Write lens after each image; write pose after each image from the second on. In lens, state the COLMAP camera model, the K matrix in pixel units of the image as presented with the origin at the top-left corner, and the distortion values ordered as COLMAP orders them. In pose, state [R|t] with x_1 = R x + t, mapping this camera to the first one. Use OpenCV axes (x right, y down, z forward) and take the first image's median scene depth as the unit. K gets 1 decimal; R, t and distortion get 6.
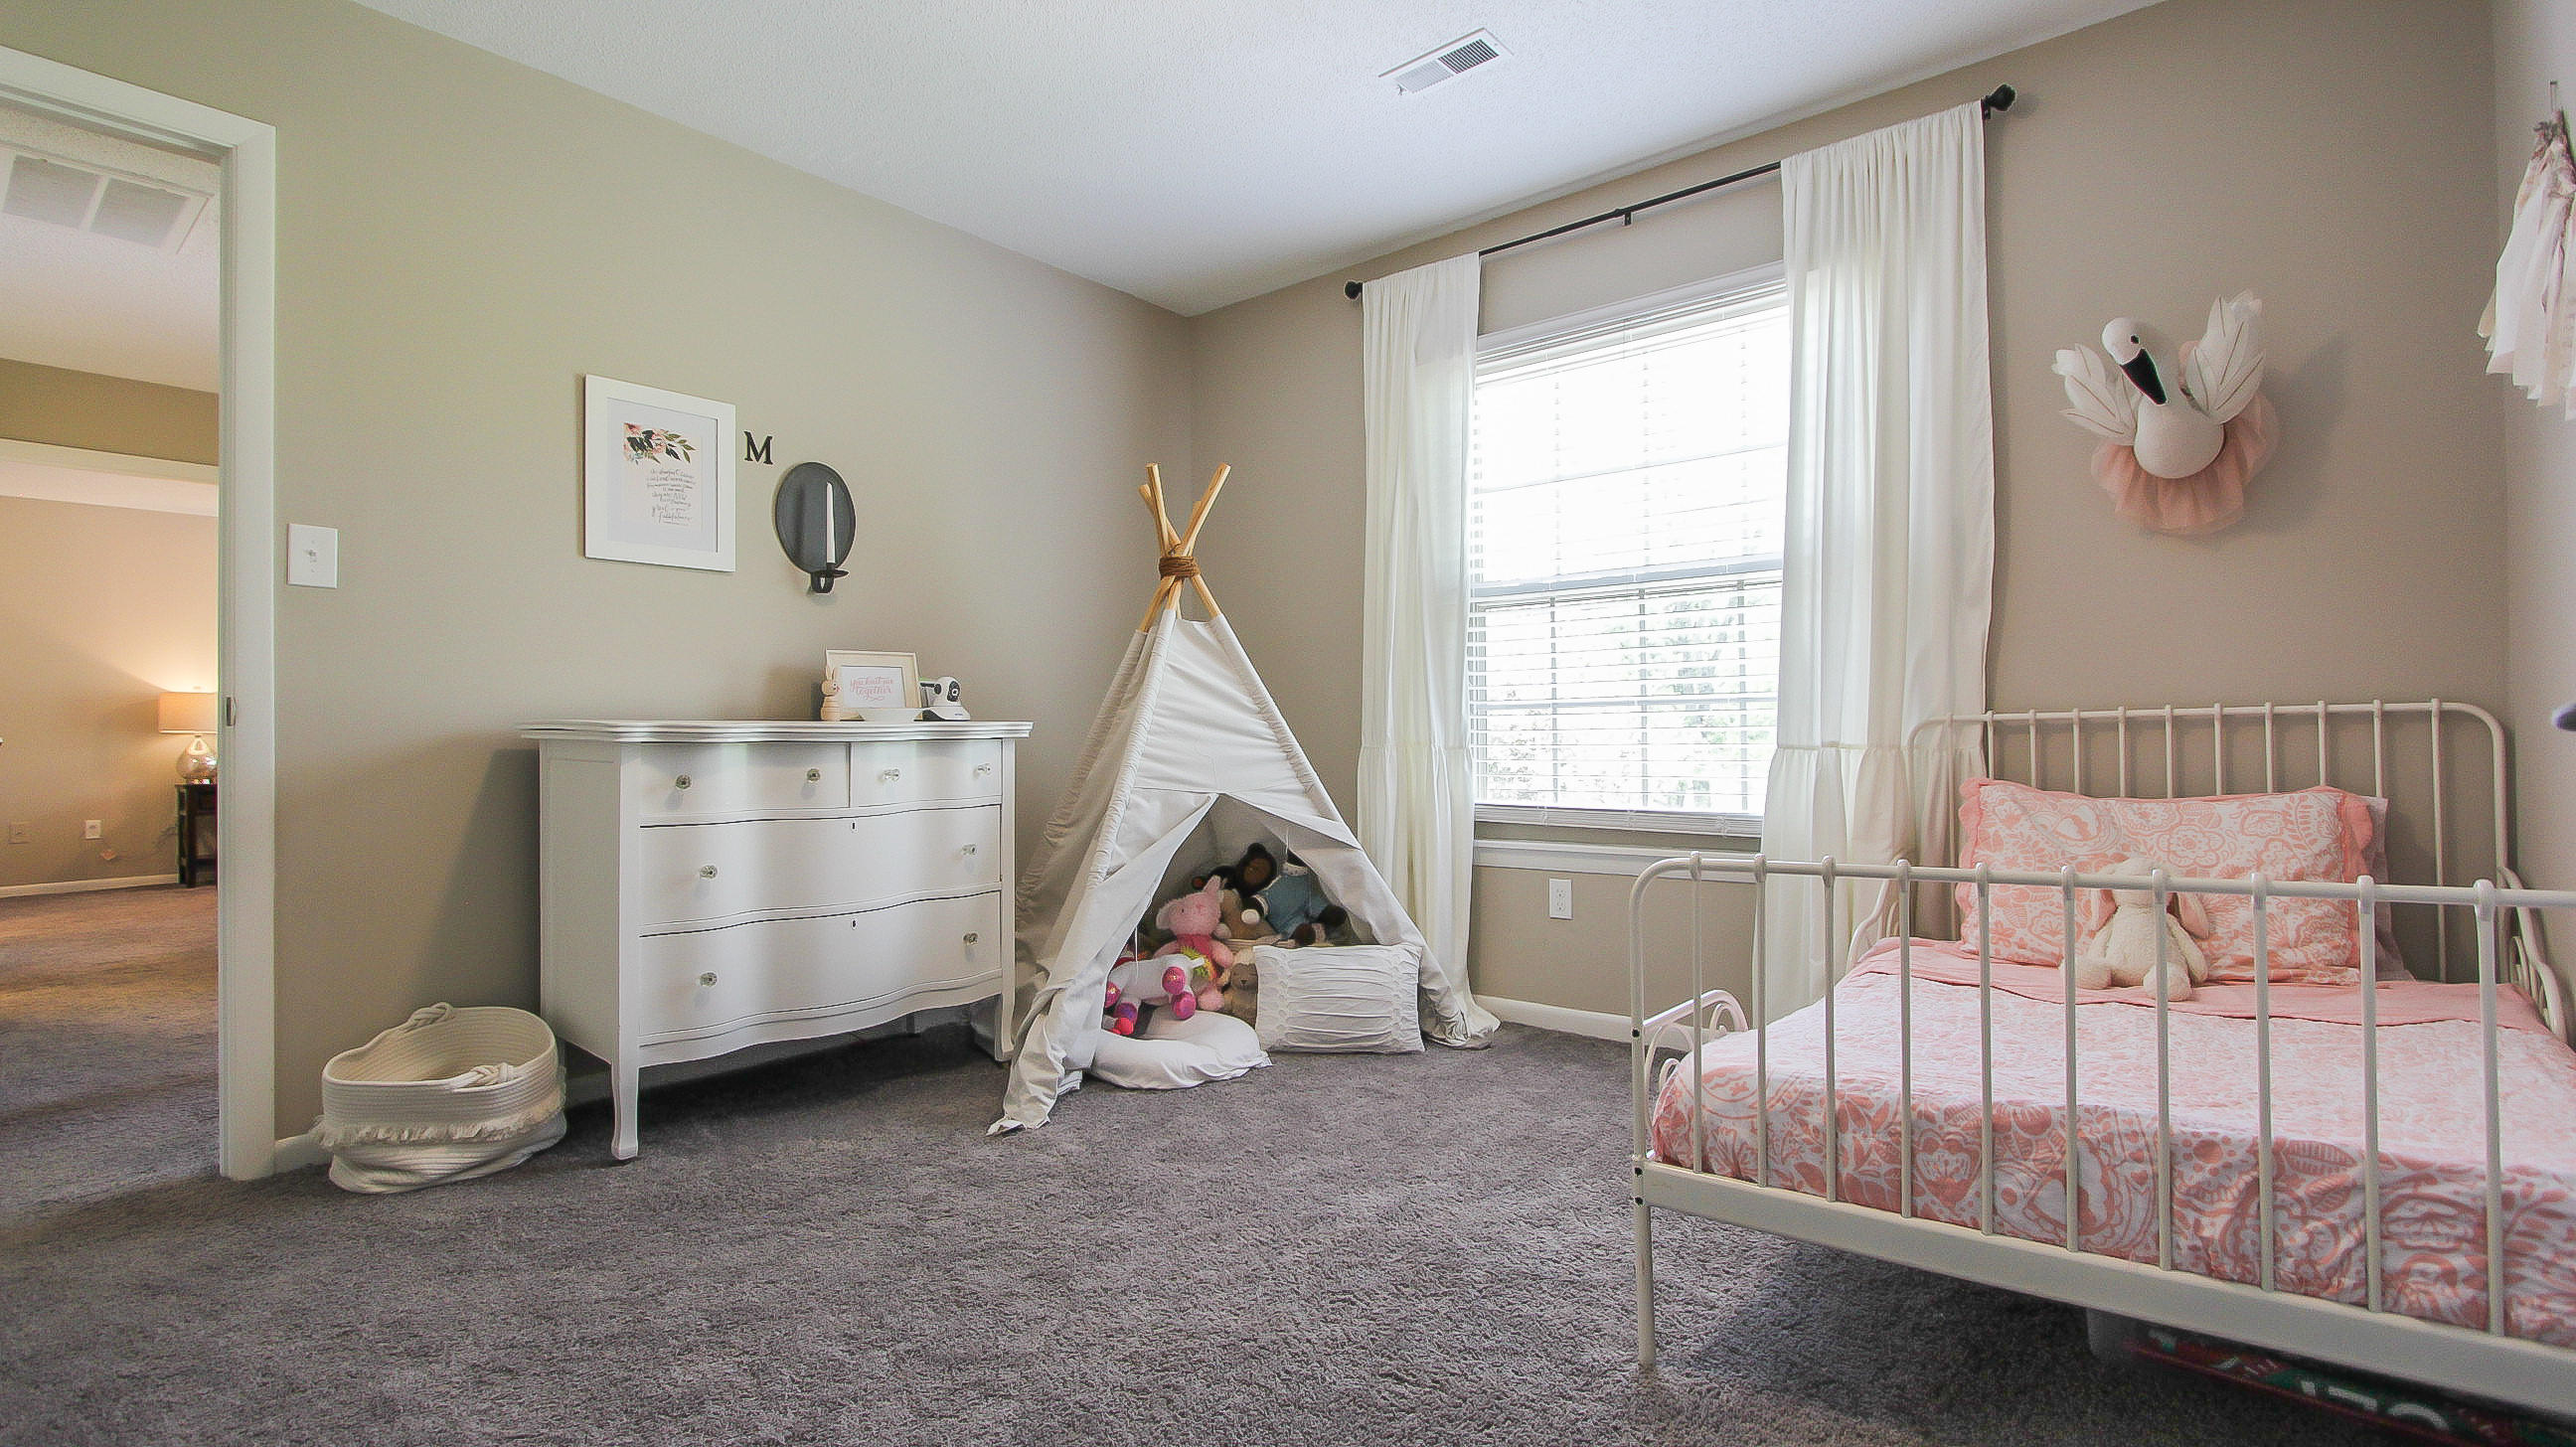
lens RADIAL K [[1260.0, 0, 1302.2], [0, 1260.0, 708.5], [0, 0, 1]] dist [-0.012287, -0.002191]
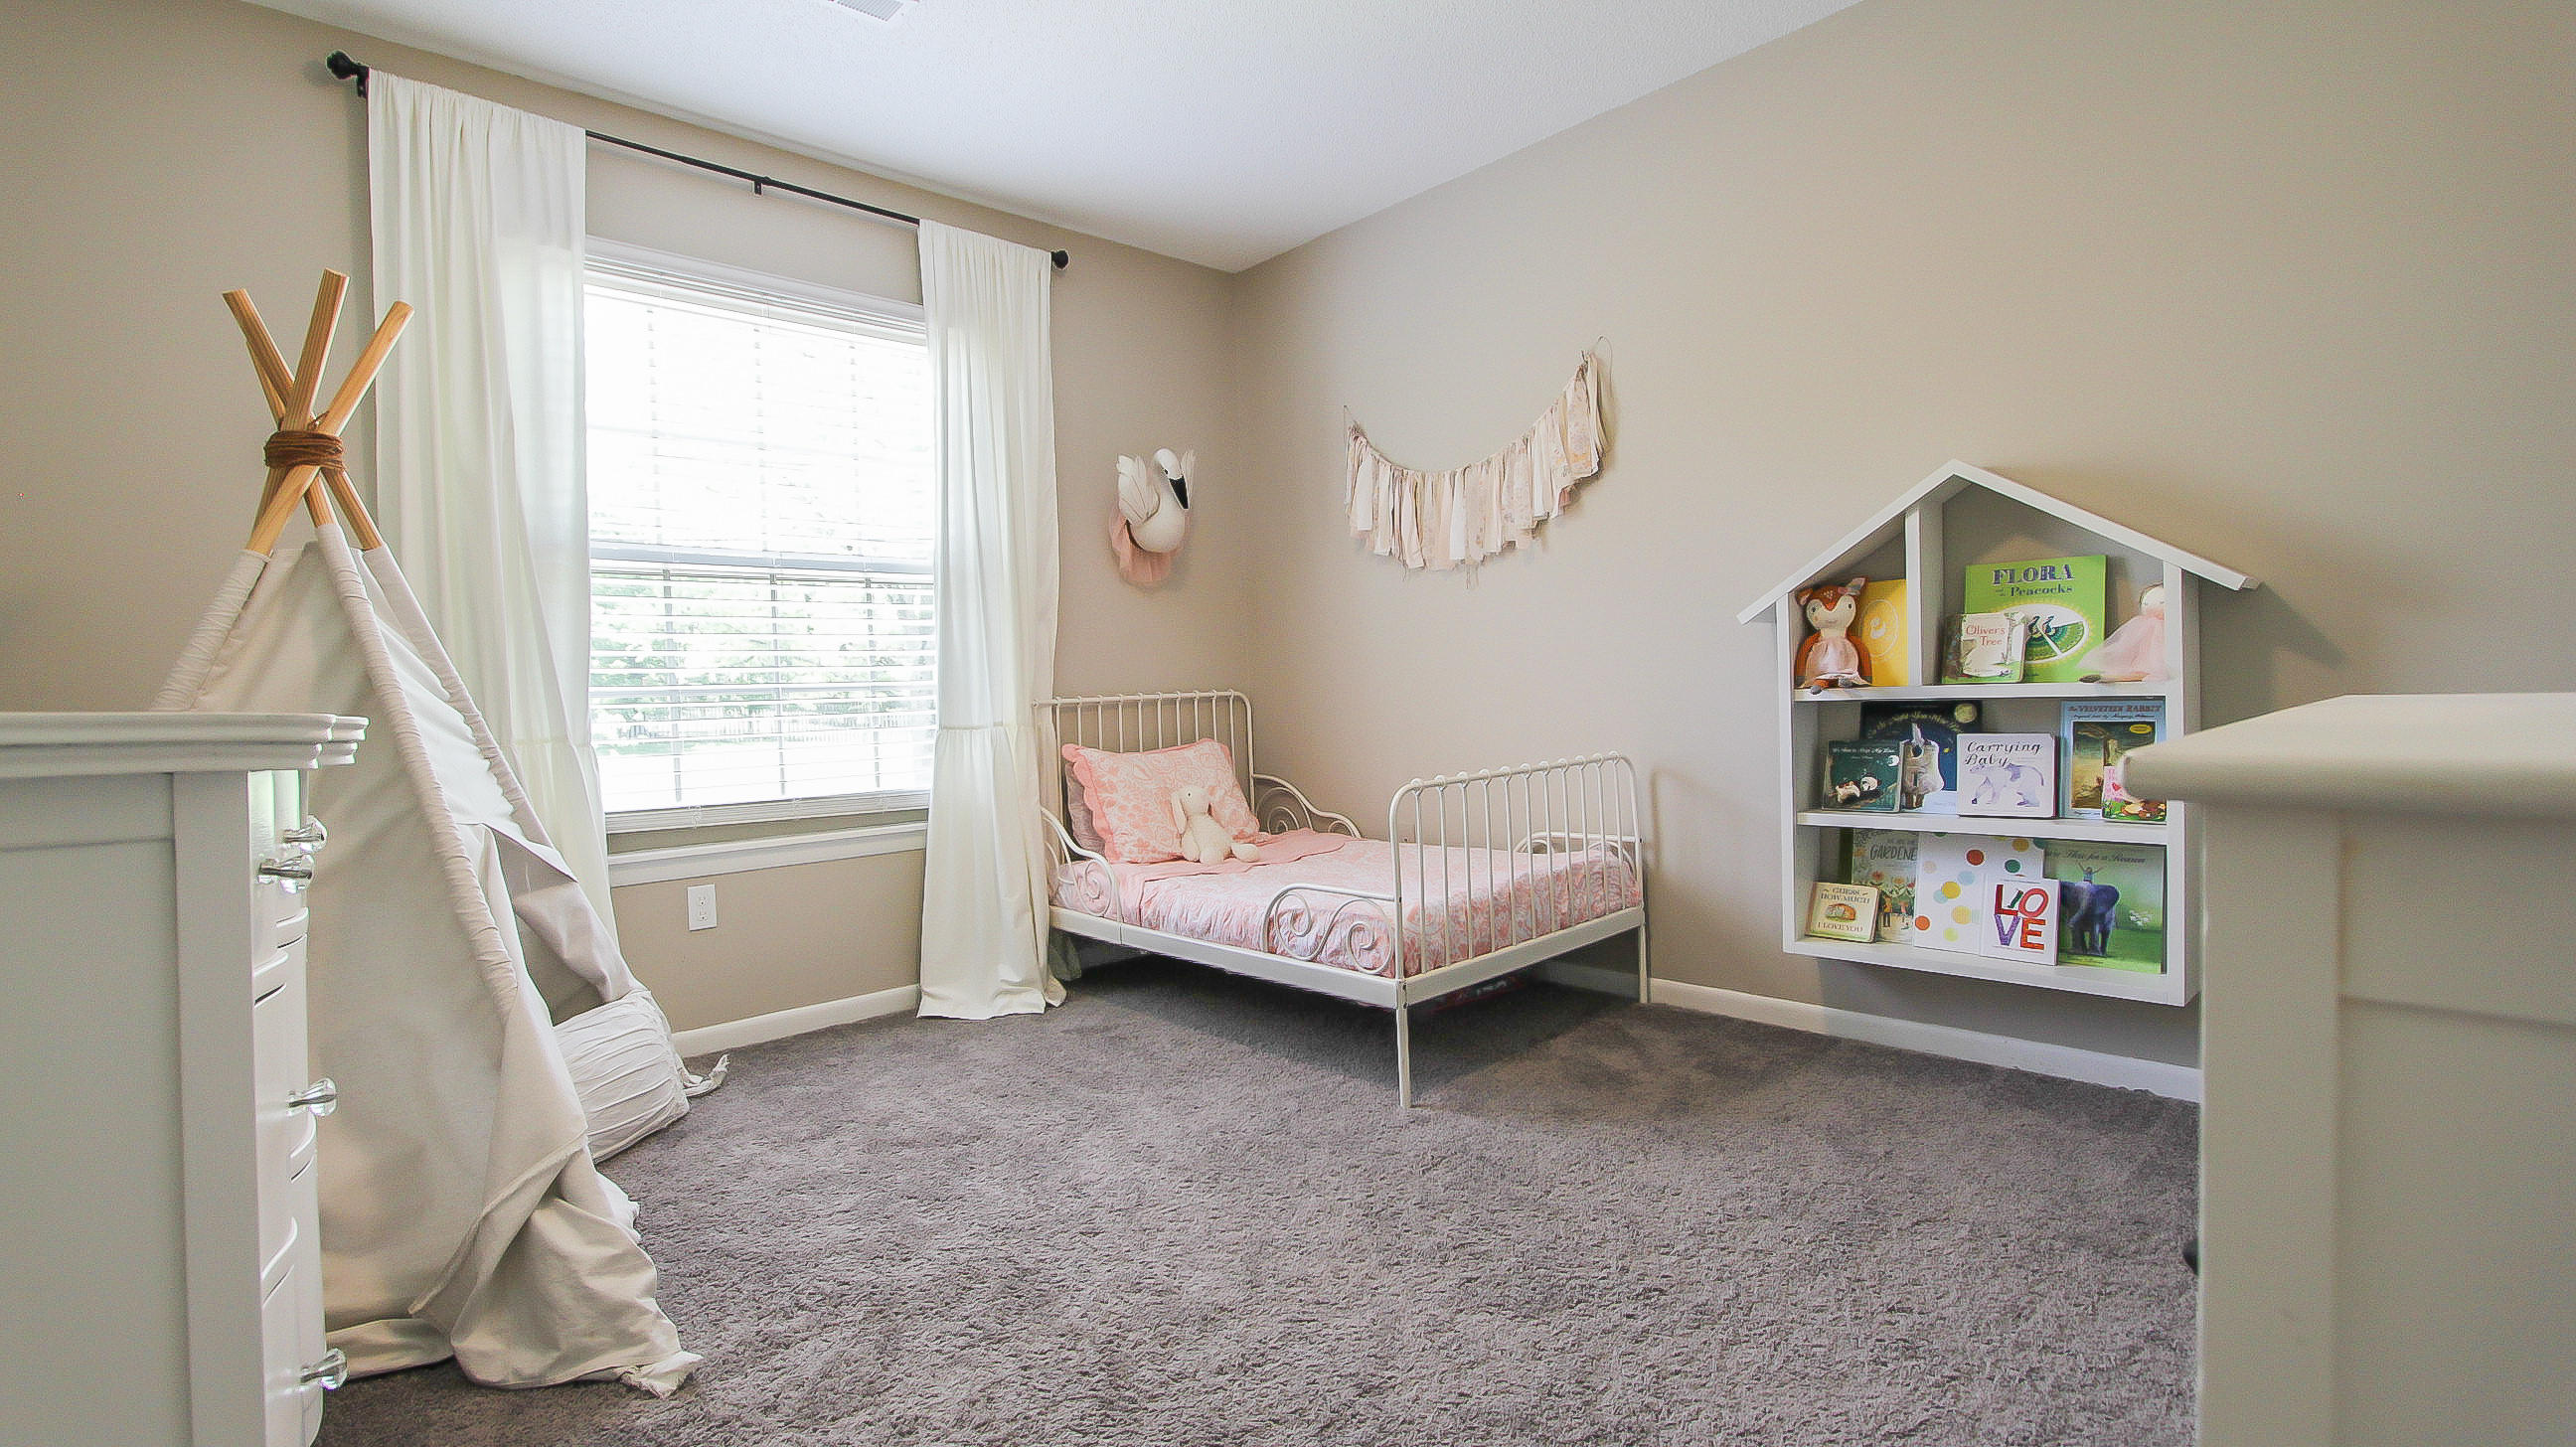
lens RADIAL K [[1176.8, 0, 1297.1], [0, 1176.8, 720.6], [0, 0, 1]] dist [-0.016175, 0.001401]
pose [[0.102218, -0.012572, 0.994683, -0.662324], [0.011843, 0.999865, 0.011421, 0.014770], [-0.994692, 0.010612, 0.102353, 0.558516]]
